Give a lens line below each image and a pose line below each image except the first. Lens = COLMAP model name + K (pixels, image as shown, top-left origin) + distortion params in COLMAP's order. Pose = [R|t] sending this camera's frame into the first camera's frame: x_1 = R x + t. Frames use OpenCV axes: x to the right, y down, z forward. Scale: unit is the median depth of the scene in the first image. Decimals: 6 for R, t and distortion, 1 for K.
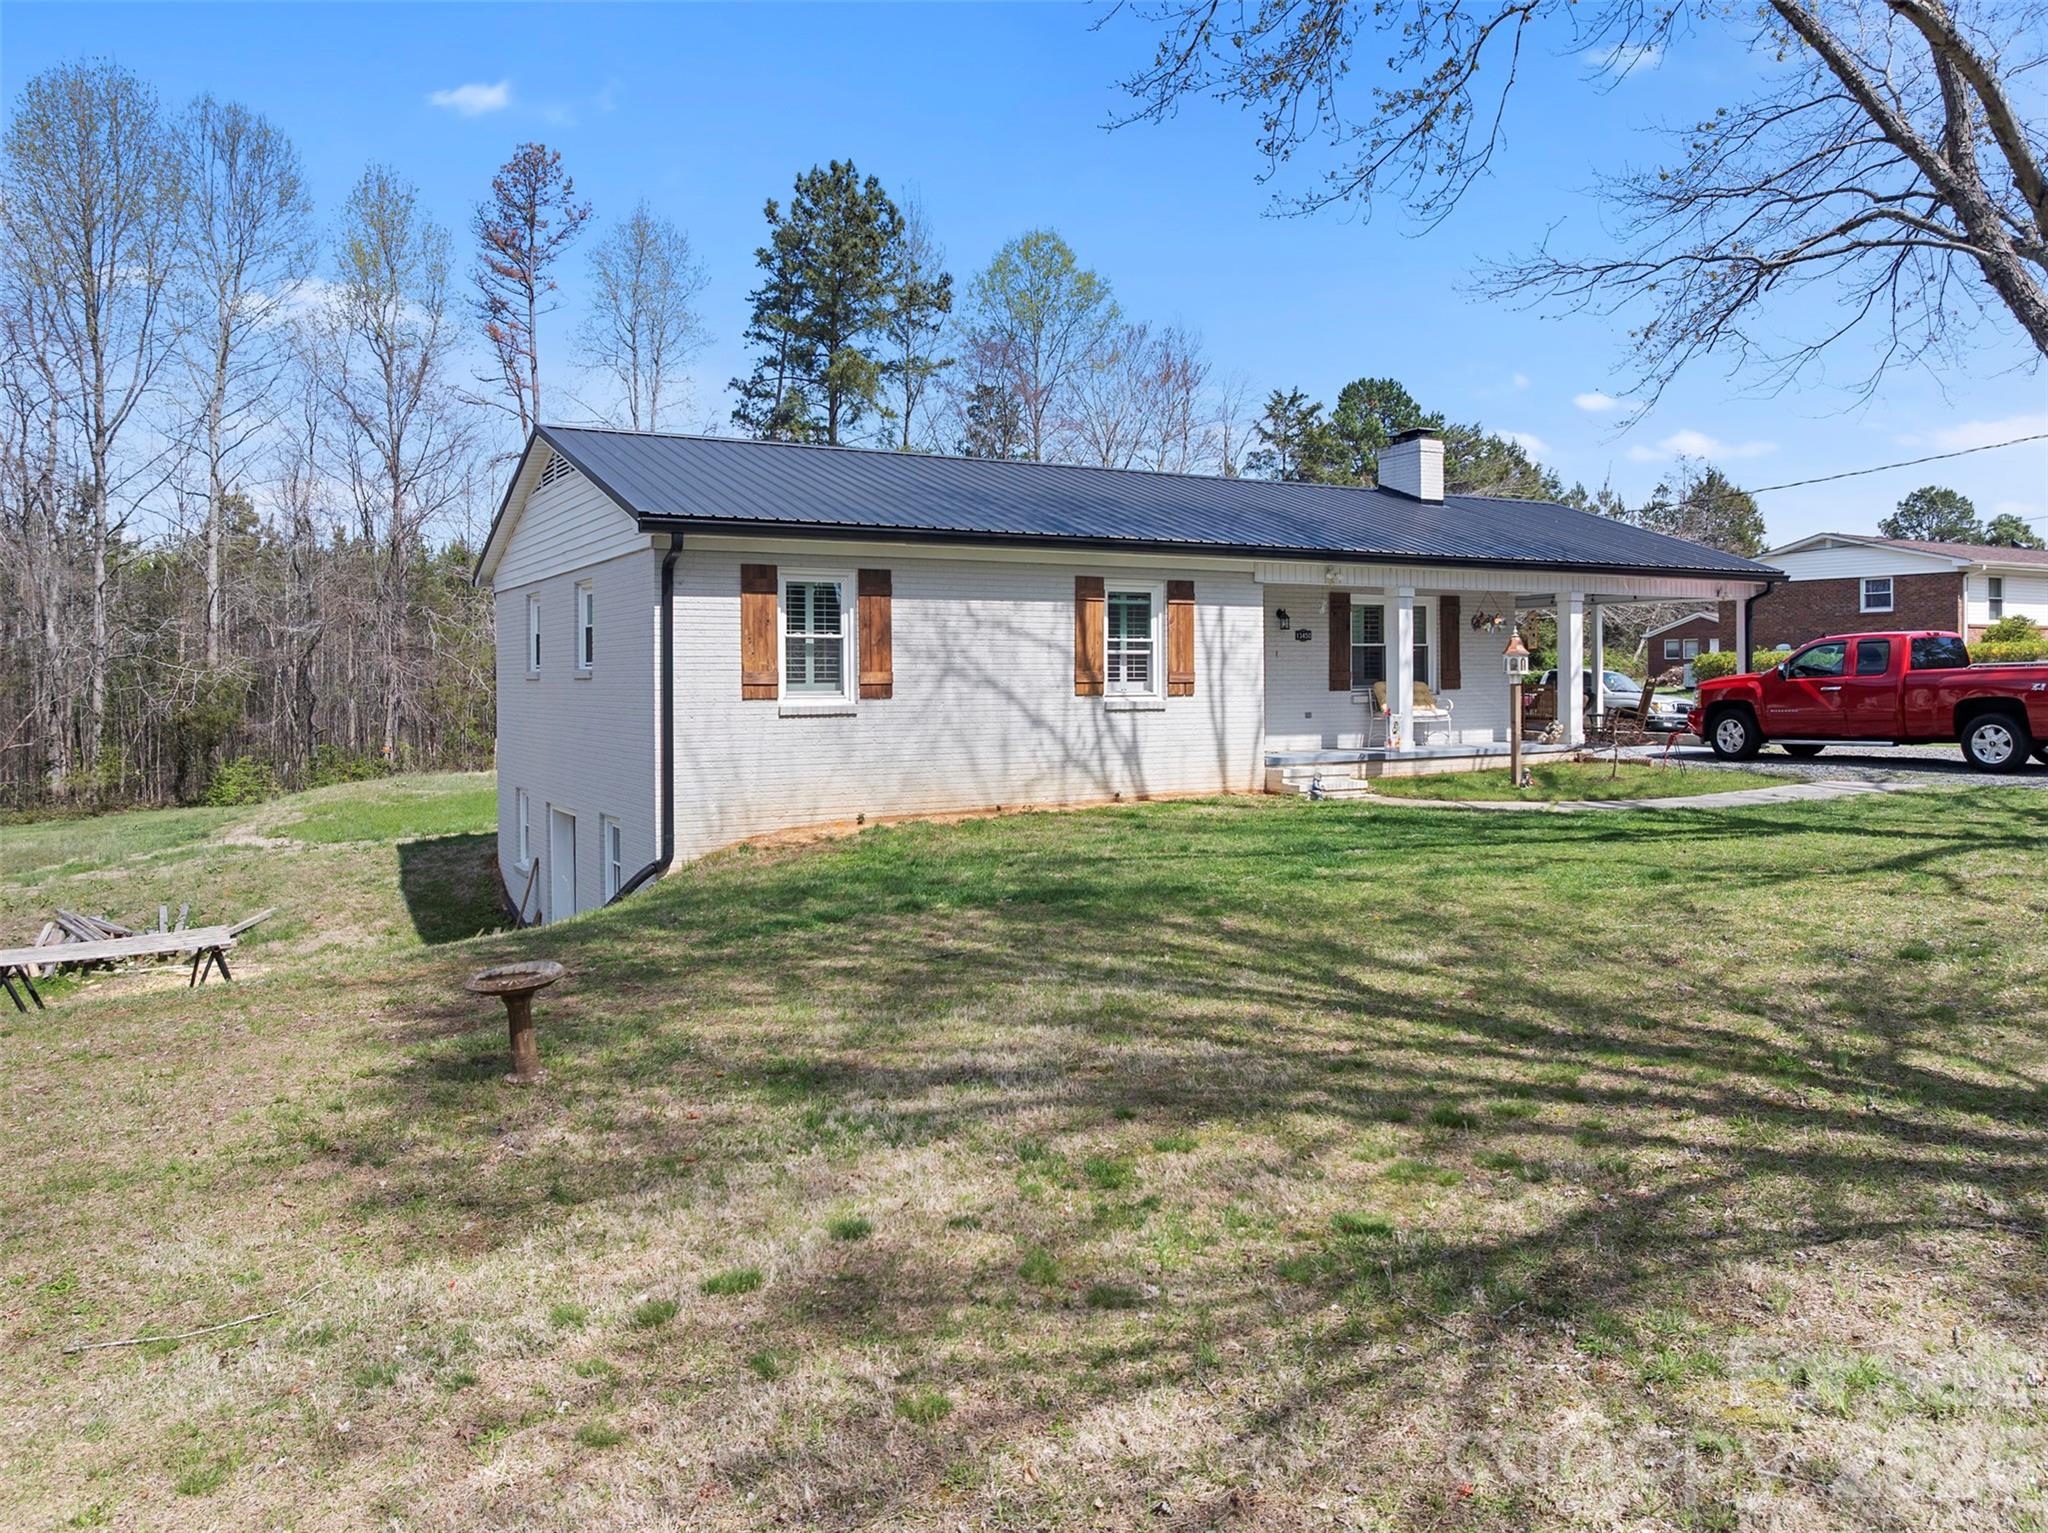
lens RADIAL K [[1486.4, 0, 1029.3], [0, 1486.4, 683.9], [0, 0, 1]] dist [-0.034644, -0.002934]
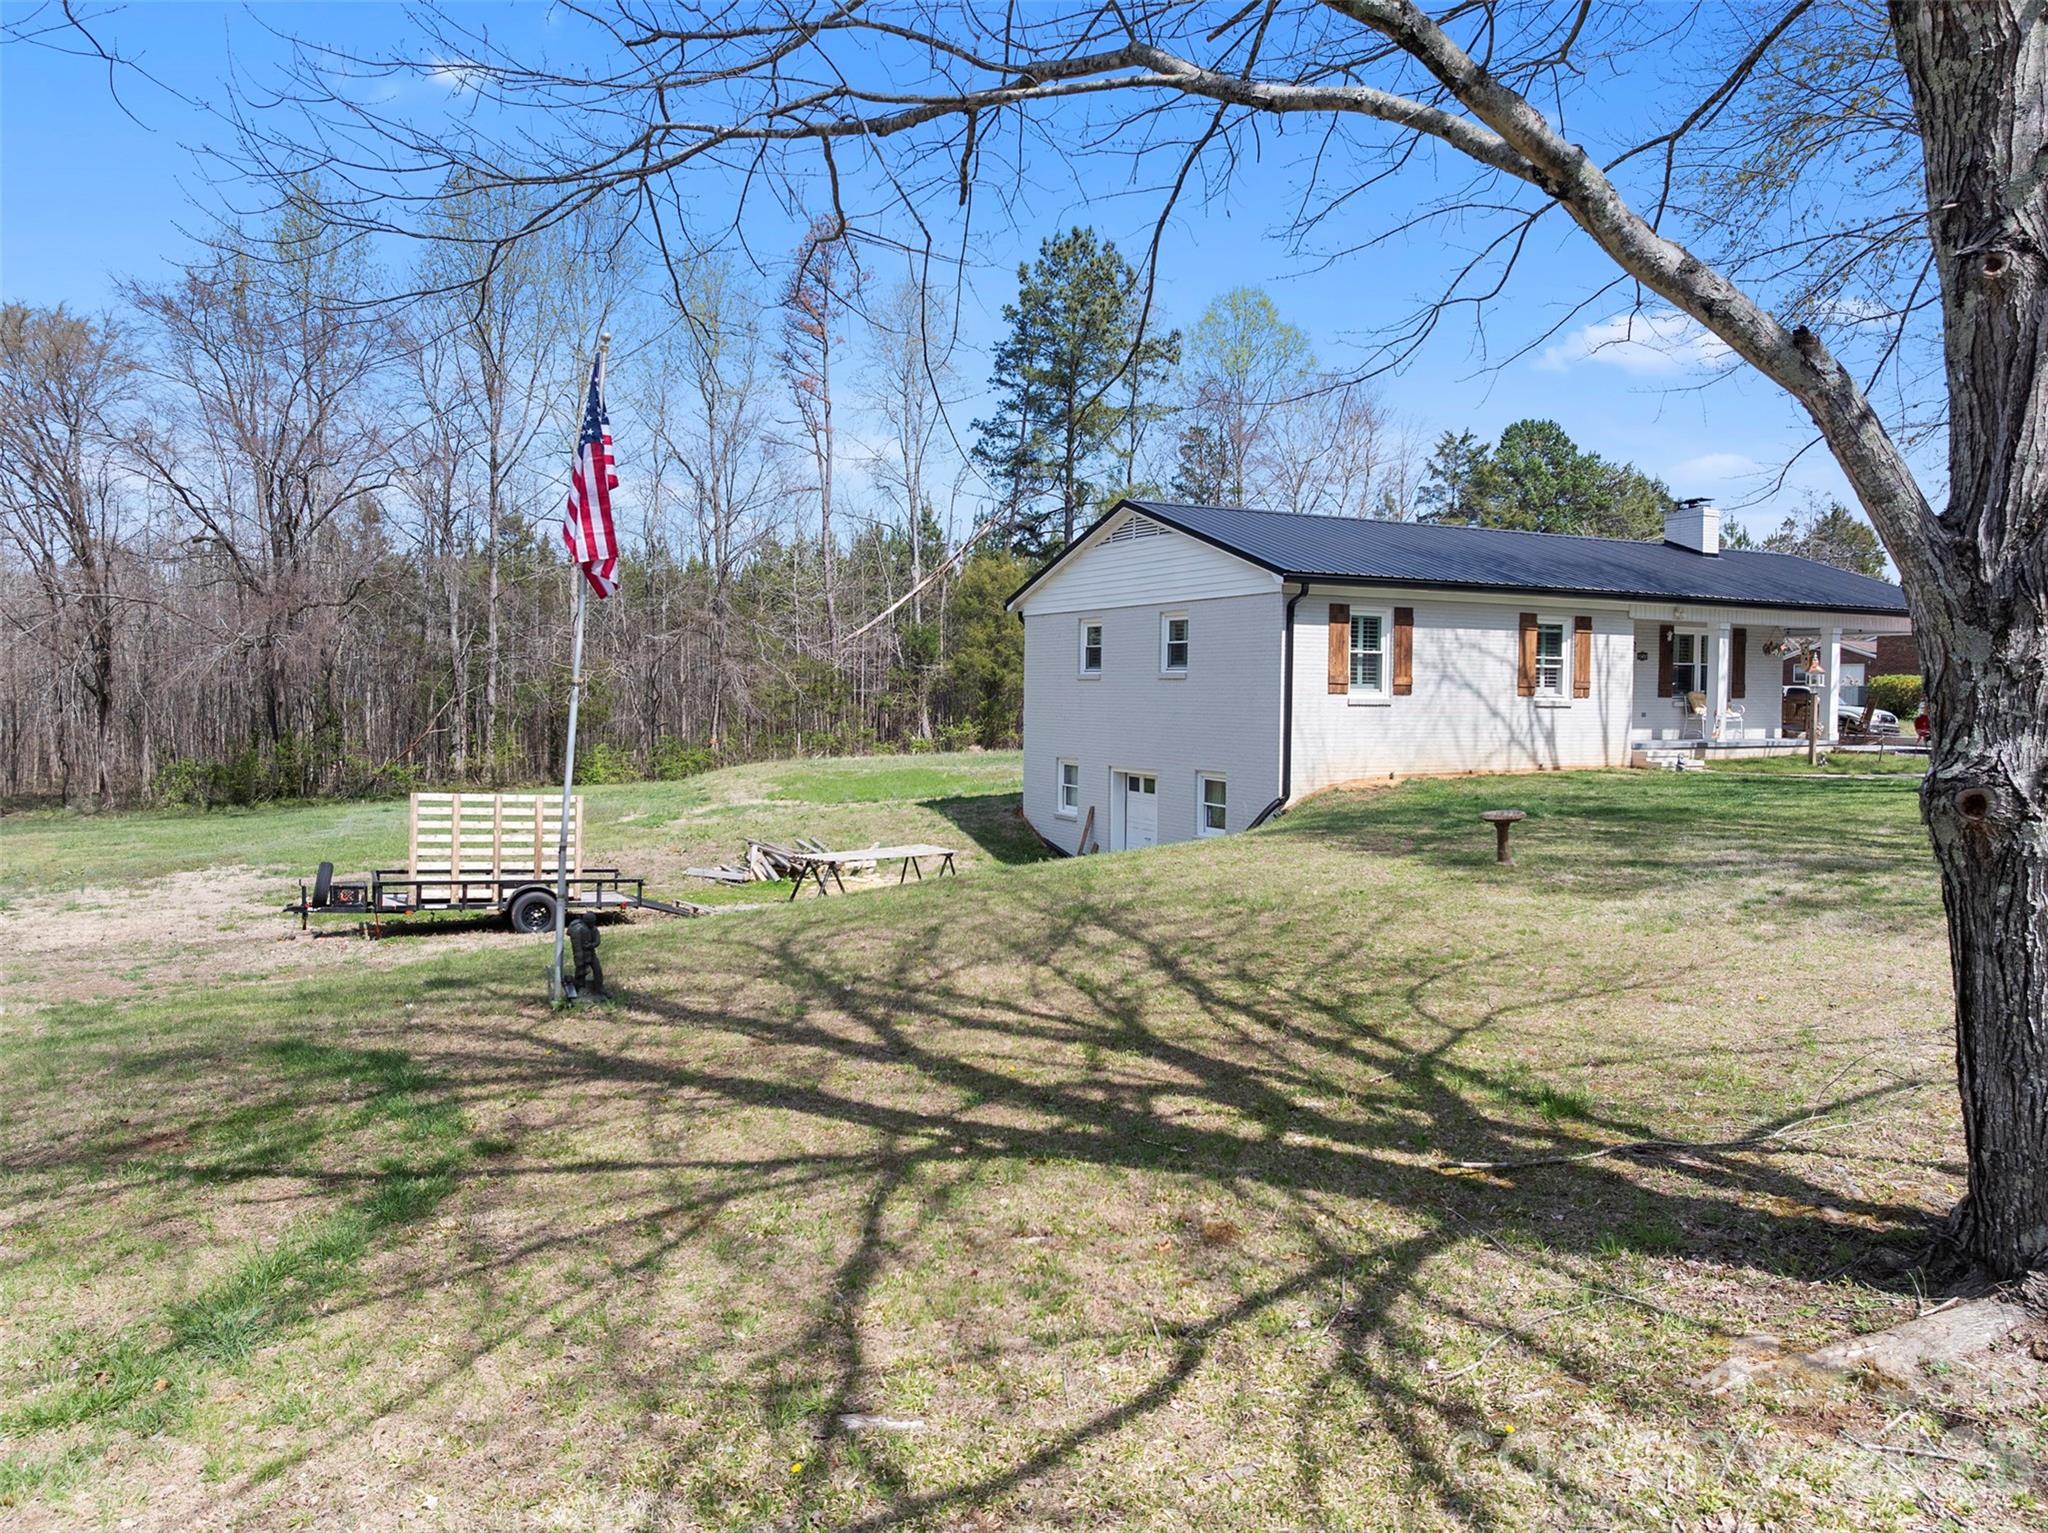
lens RADIAL K [[1475.8, 0, 1024.0], [0, 1475.8, 746.8], [0, 0, 1]] dist [-0.003695, -0.082959]
pose [[0.998861, 0.017218, -0.044507, -0.302579], [-0.015727, 0.999310, 0.033643, 0.013284], [0.045055, -0.032905, 0.998442, -0.357705]]
